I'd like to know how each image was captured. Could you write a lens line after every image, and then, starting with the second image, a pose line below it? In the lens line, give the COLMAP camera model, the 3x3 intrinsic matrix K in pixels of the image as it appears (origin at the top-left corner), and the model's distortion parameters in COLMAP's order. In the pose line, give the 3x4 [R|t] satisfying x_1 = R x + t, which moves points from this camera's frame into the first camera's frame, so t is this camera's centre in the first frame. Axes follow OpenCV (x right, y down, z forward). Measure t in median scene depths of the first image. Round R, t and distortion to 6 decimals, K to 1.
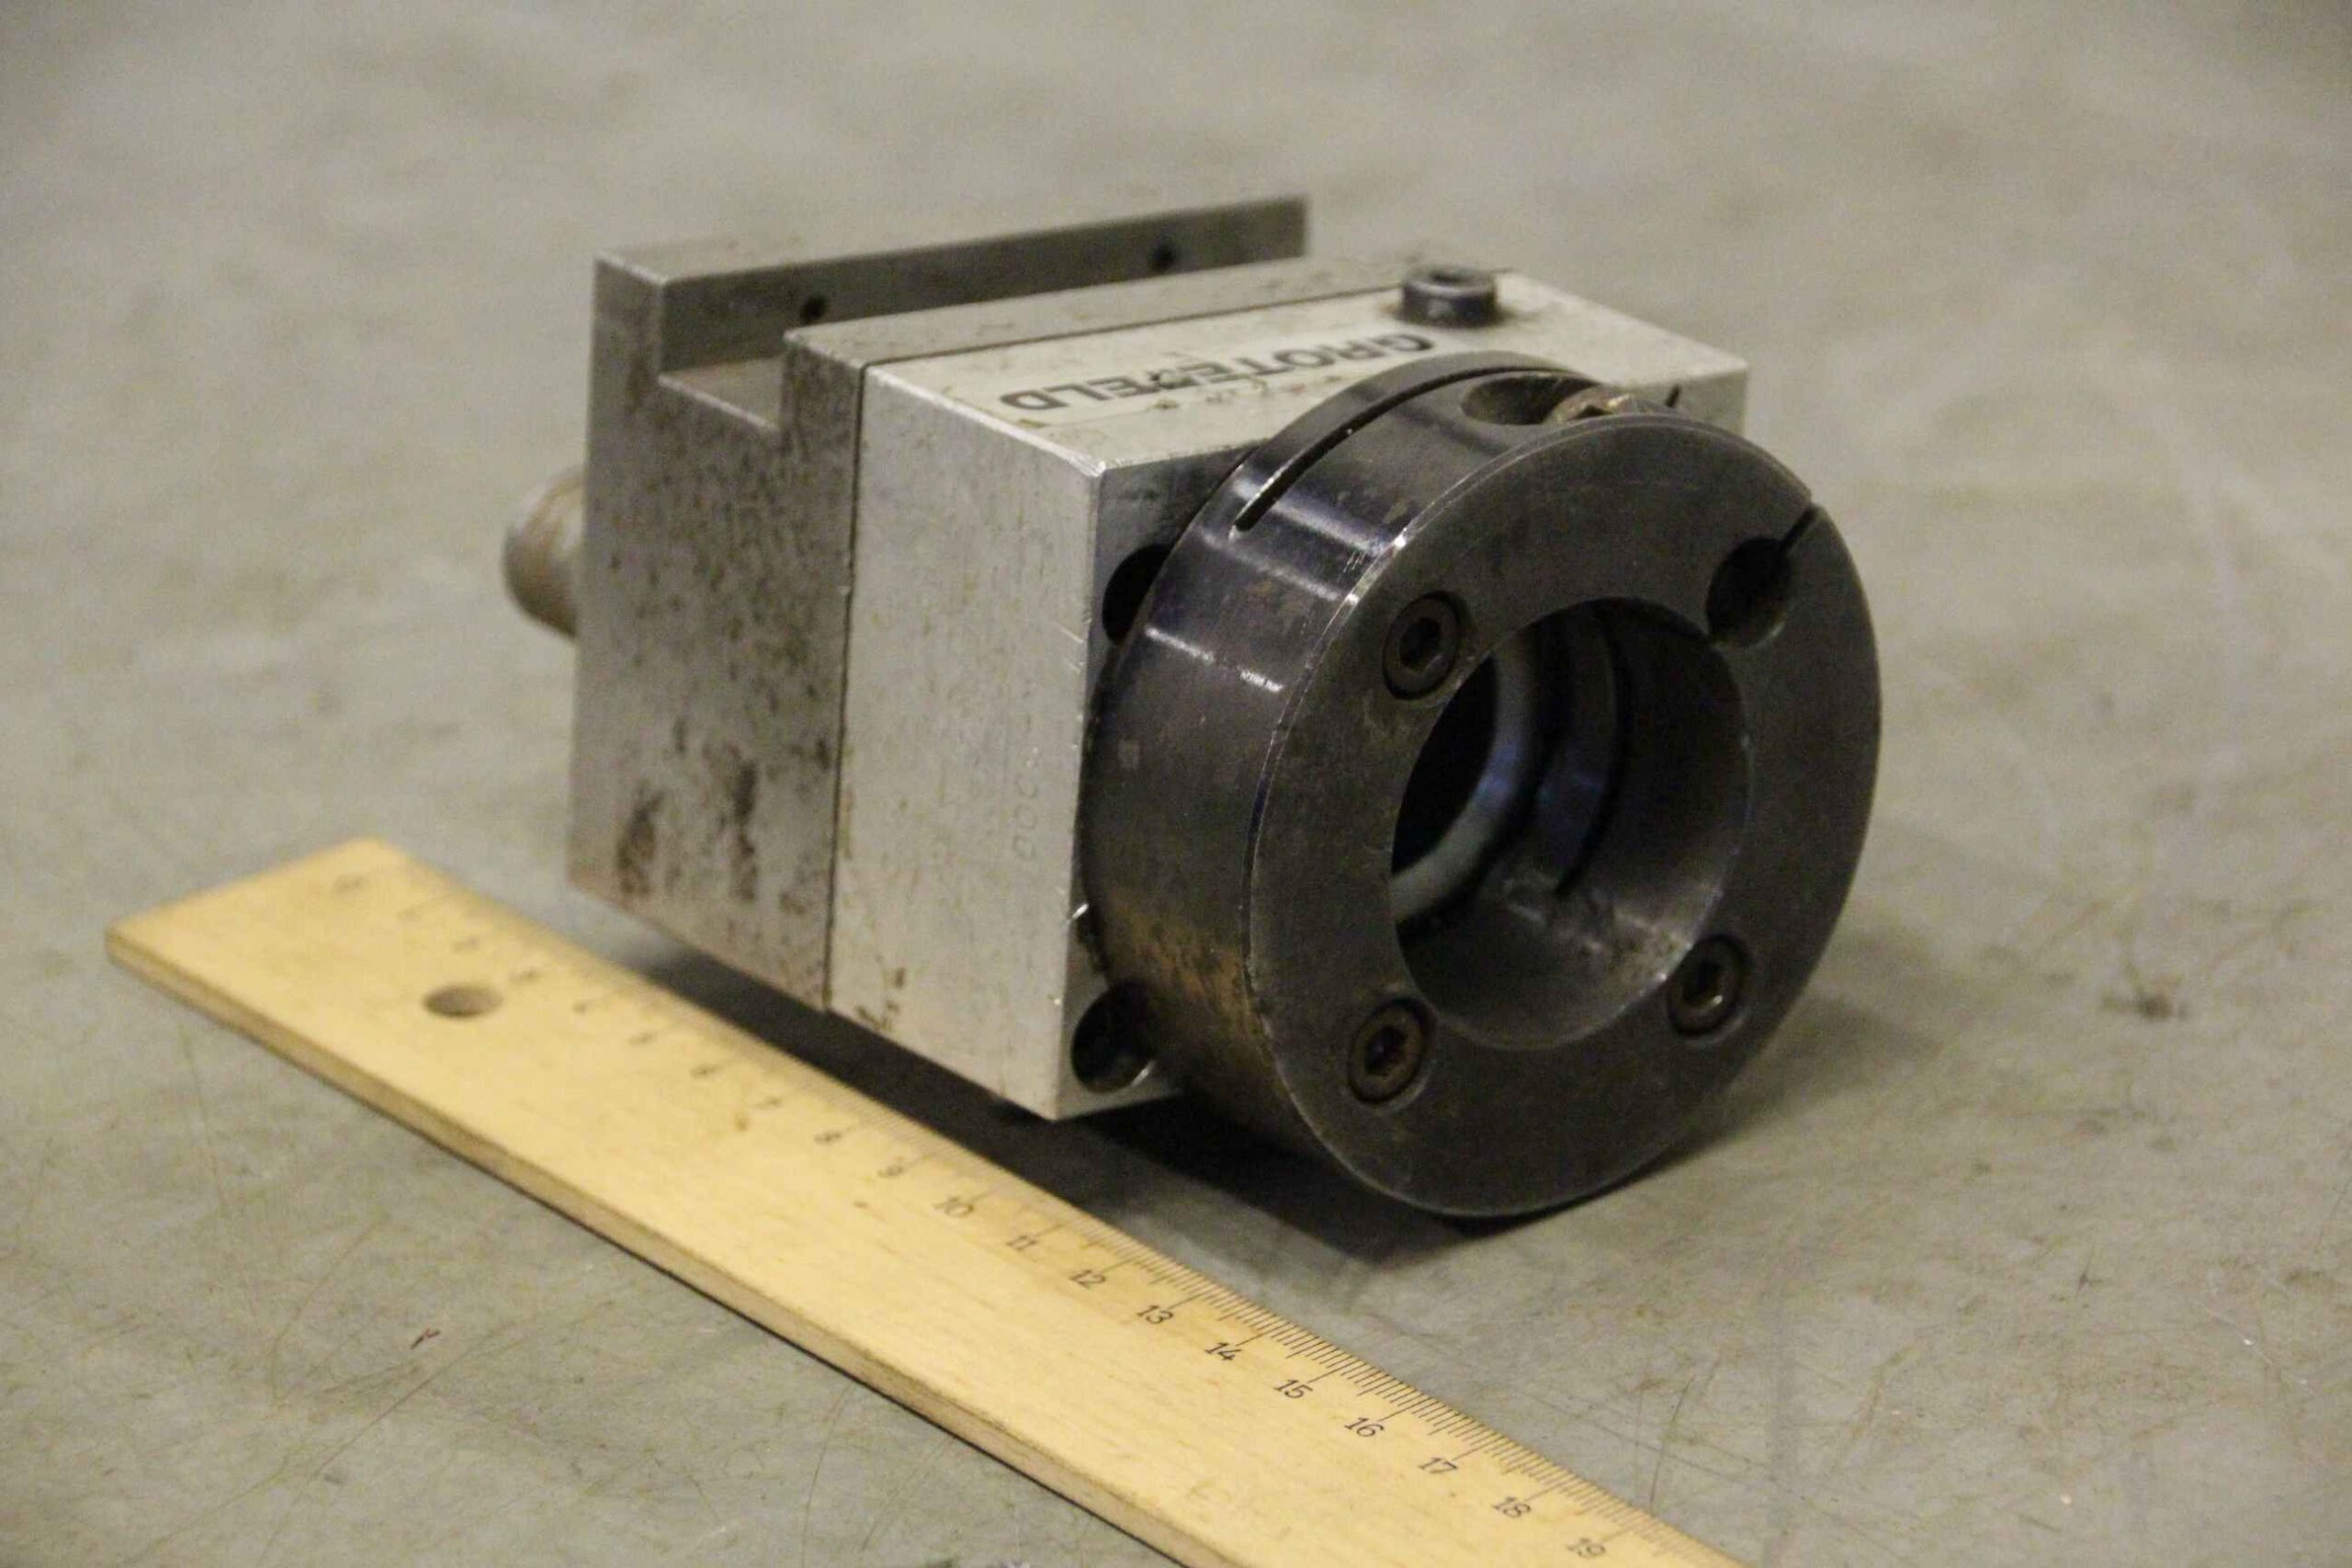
lens RADIAL K [[9279.2, 0, 1175.1], [0, 9279.2, 778.1], [0, 0, 1]] dist [0.657456, 0.000000]
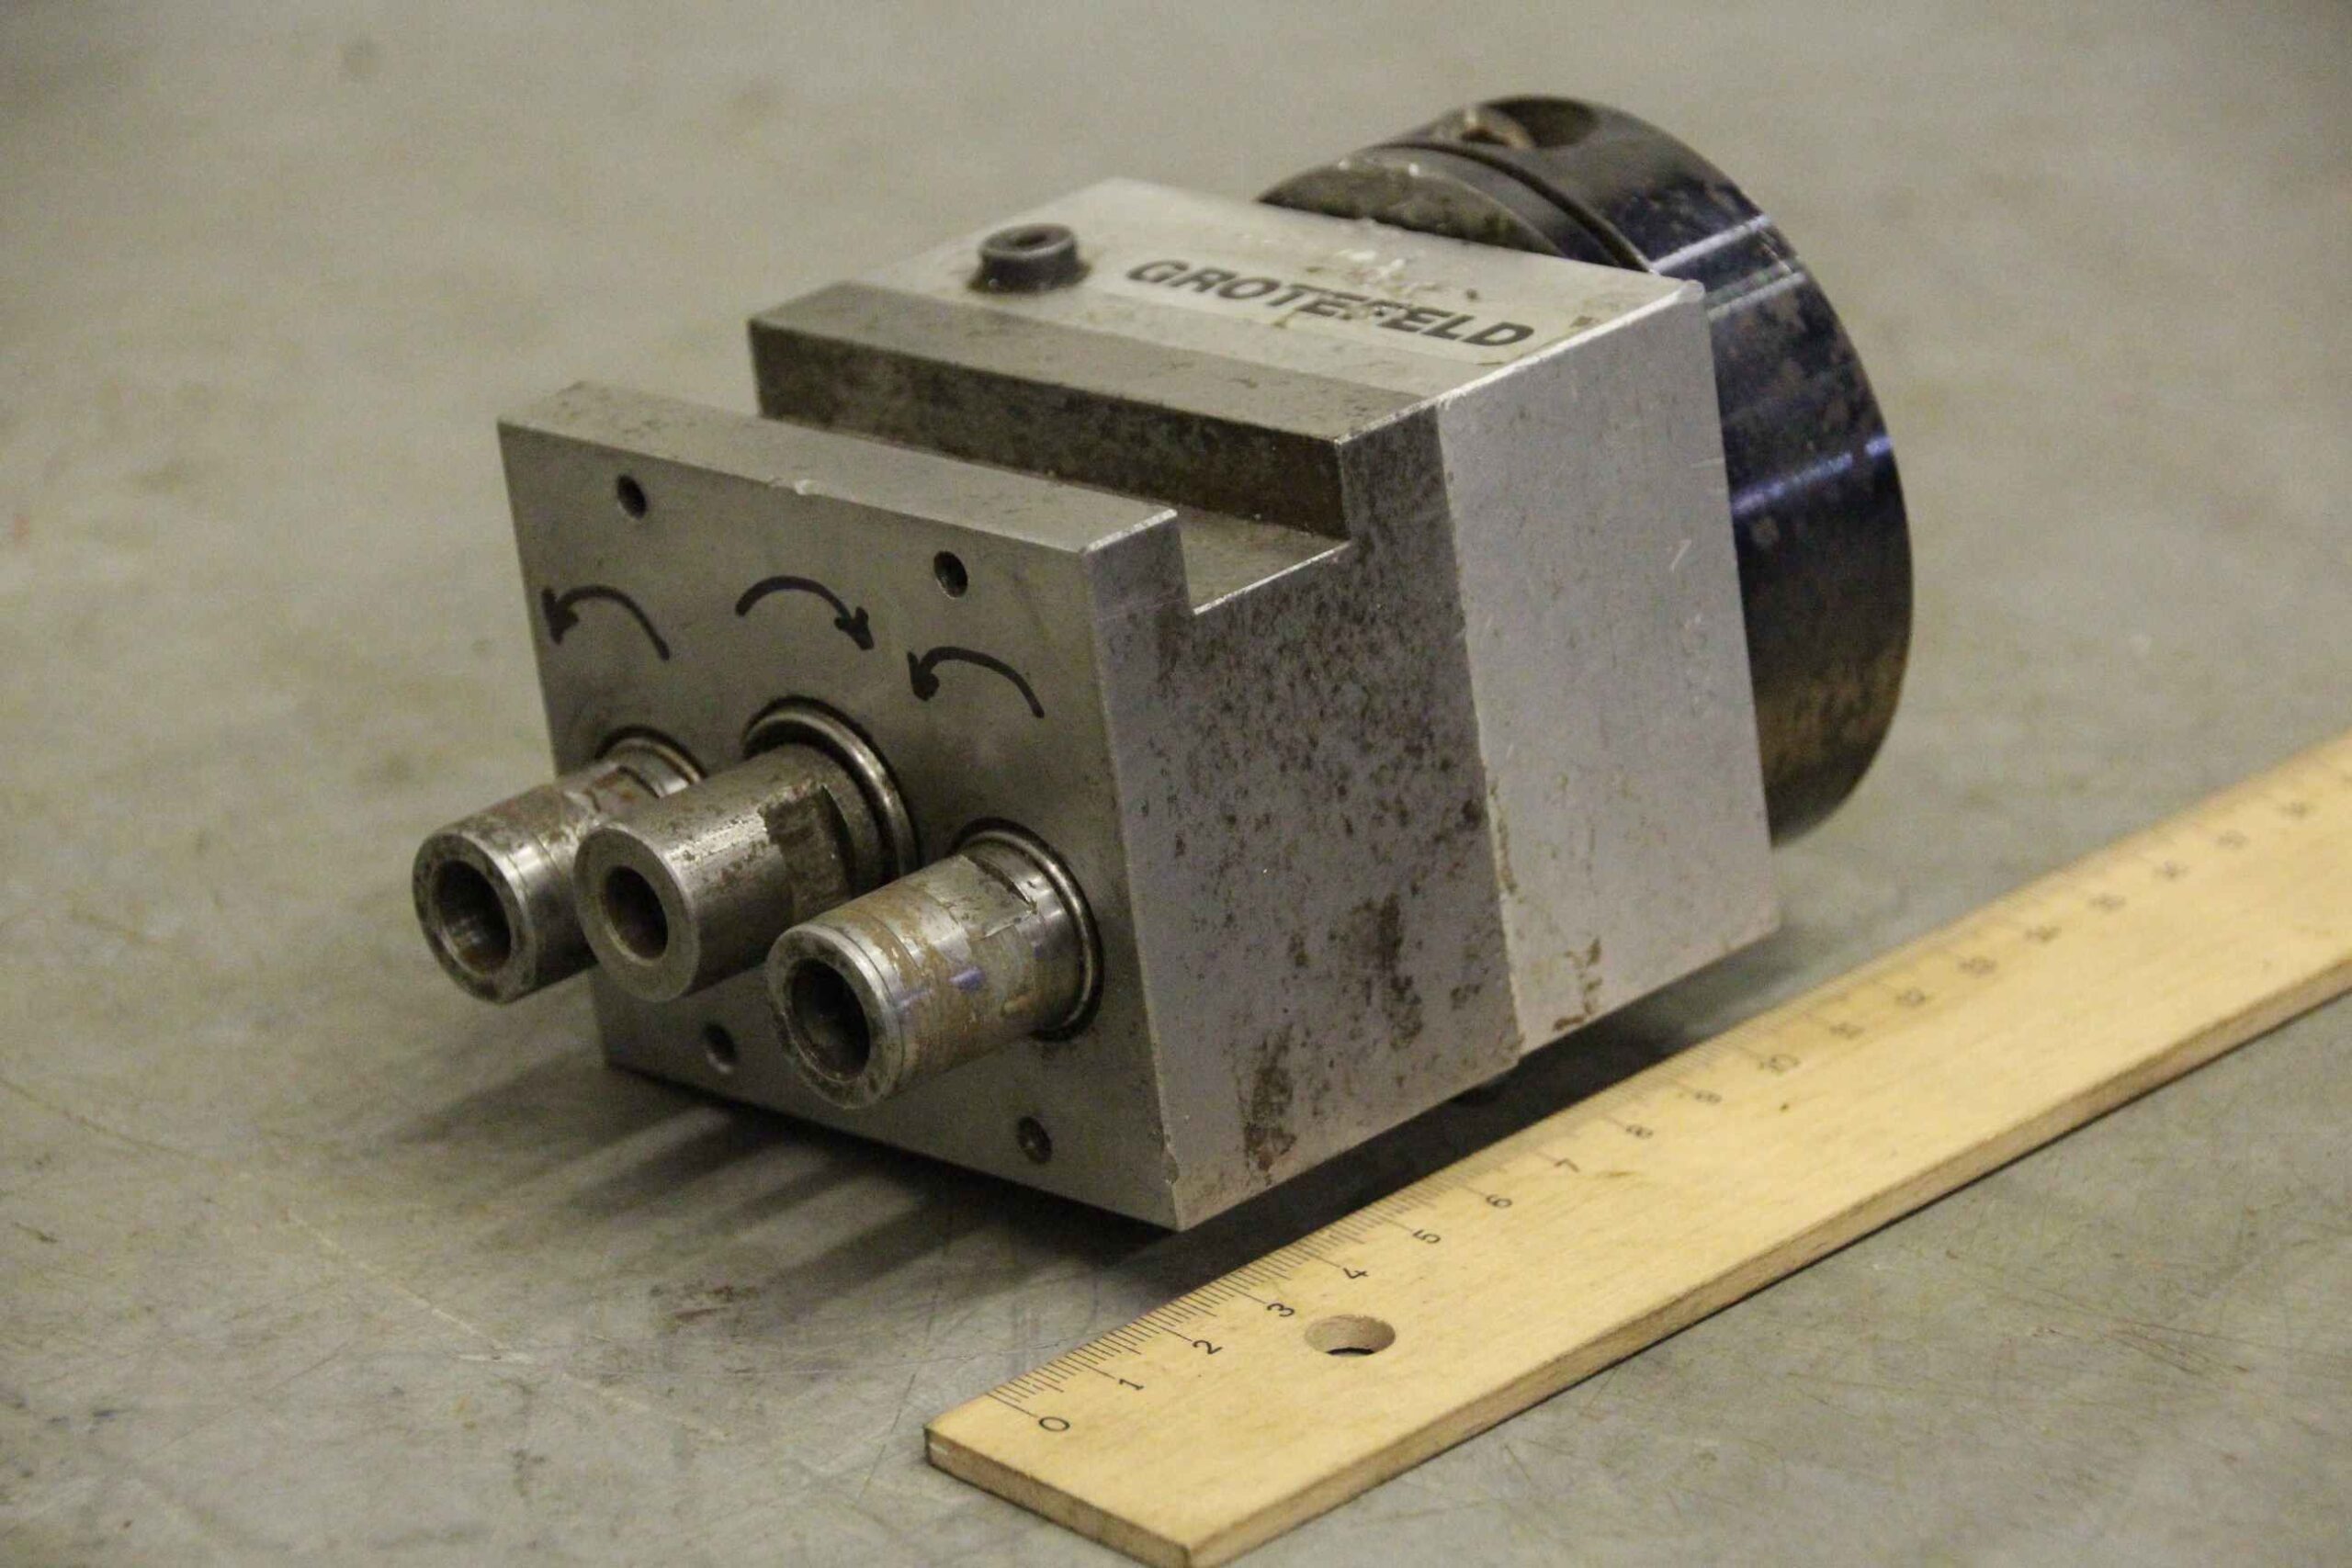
lens RADIAL K [[9165.3, 0, 1174.6], [0, 9165.3, 791.9], [0, 0, 1]] dist [0.607378, 0.000000]
pose [[-0.087227, -0.401090, 0.911876, -0.886040], [0.427062, 0.811930, 0.397980, -0.389119], [-0.900005, 0.424142, 0.100468, 0.927881]]
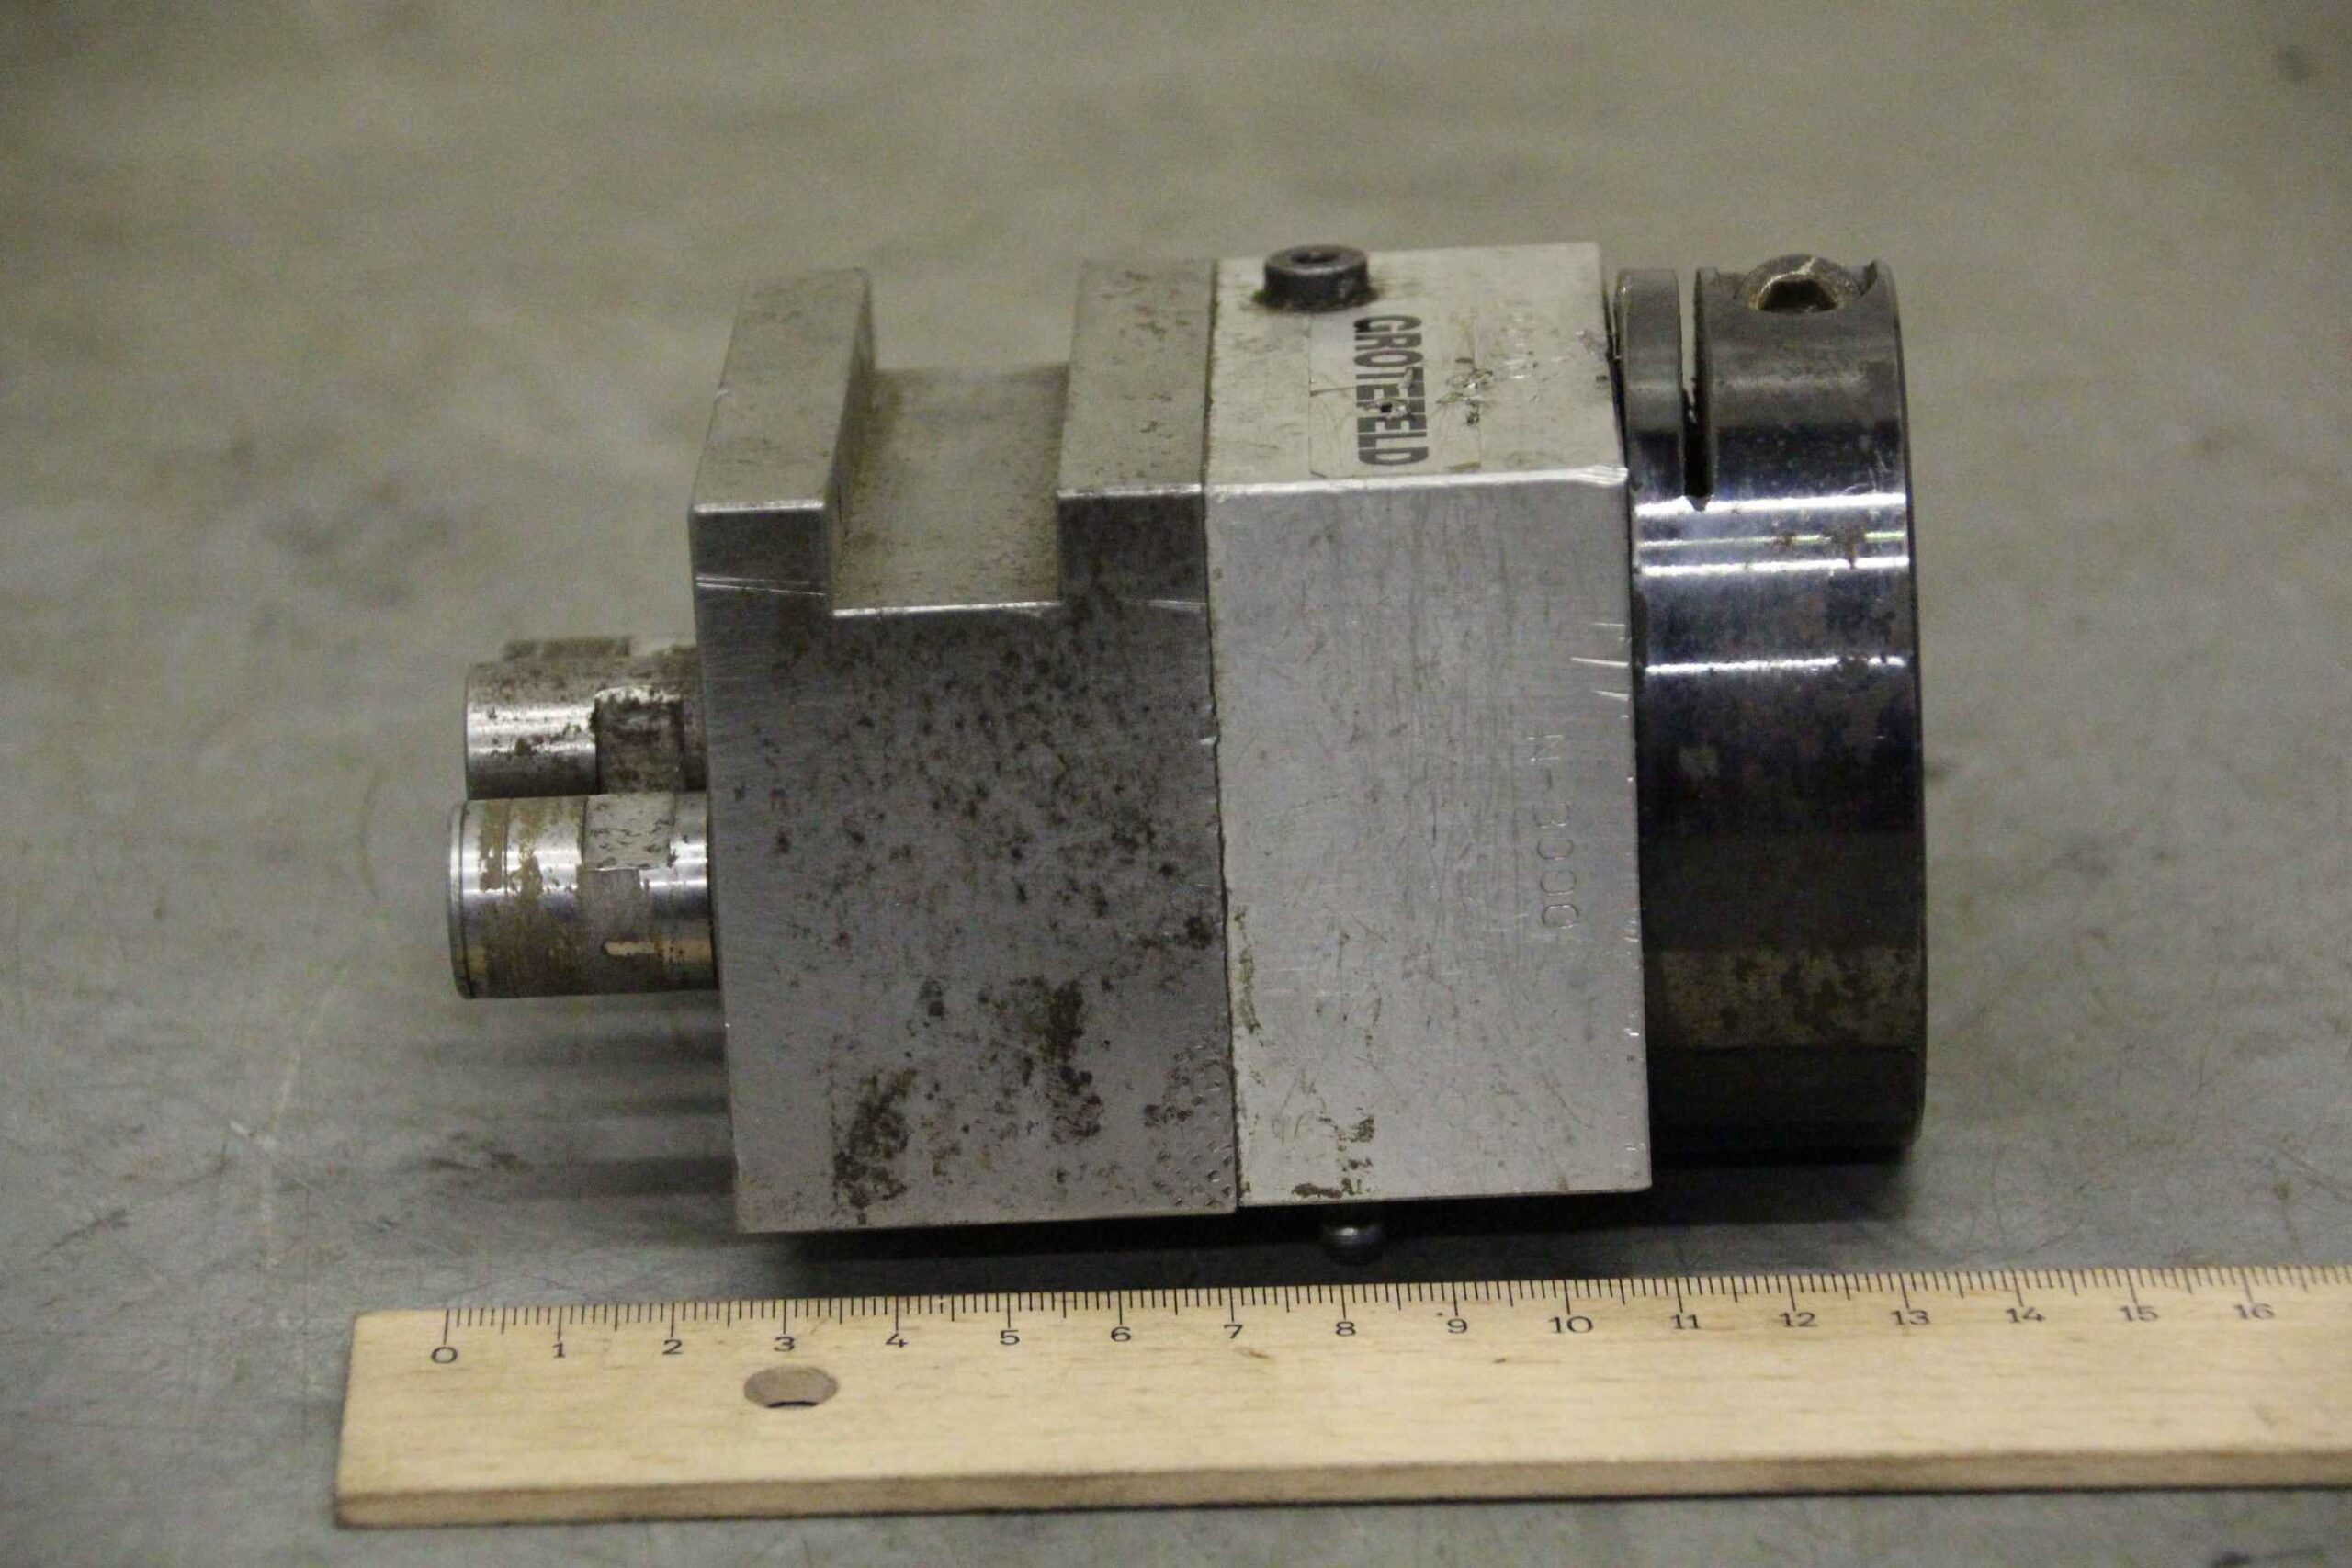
lens RADIAL K [[9165.3, 0, 1180.1], [0, 9165.3, 779.8], [0, 0, 1]] dist [0.607378, 0.000000]
pose [[0.630520, -0.320344, 0.706982, -0.653322], [0.327603, 0.935584, 0.131755, -0.132109], [-0.703648, 0.148535, 0.694850, 0.386069]]
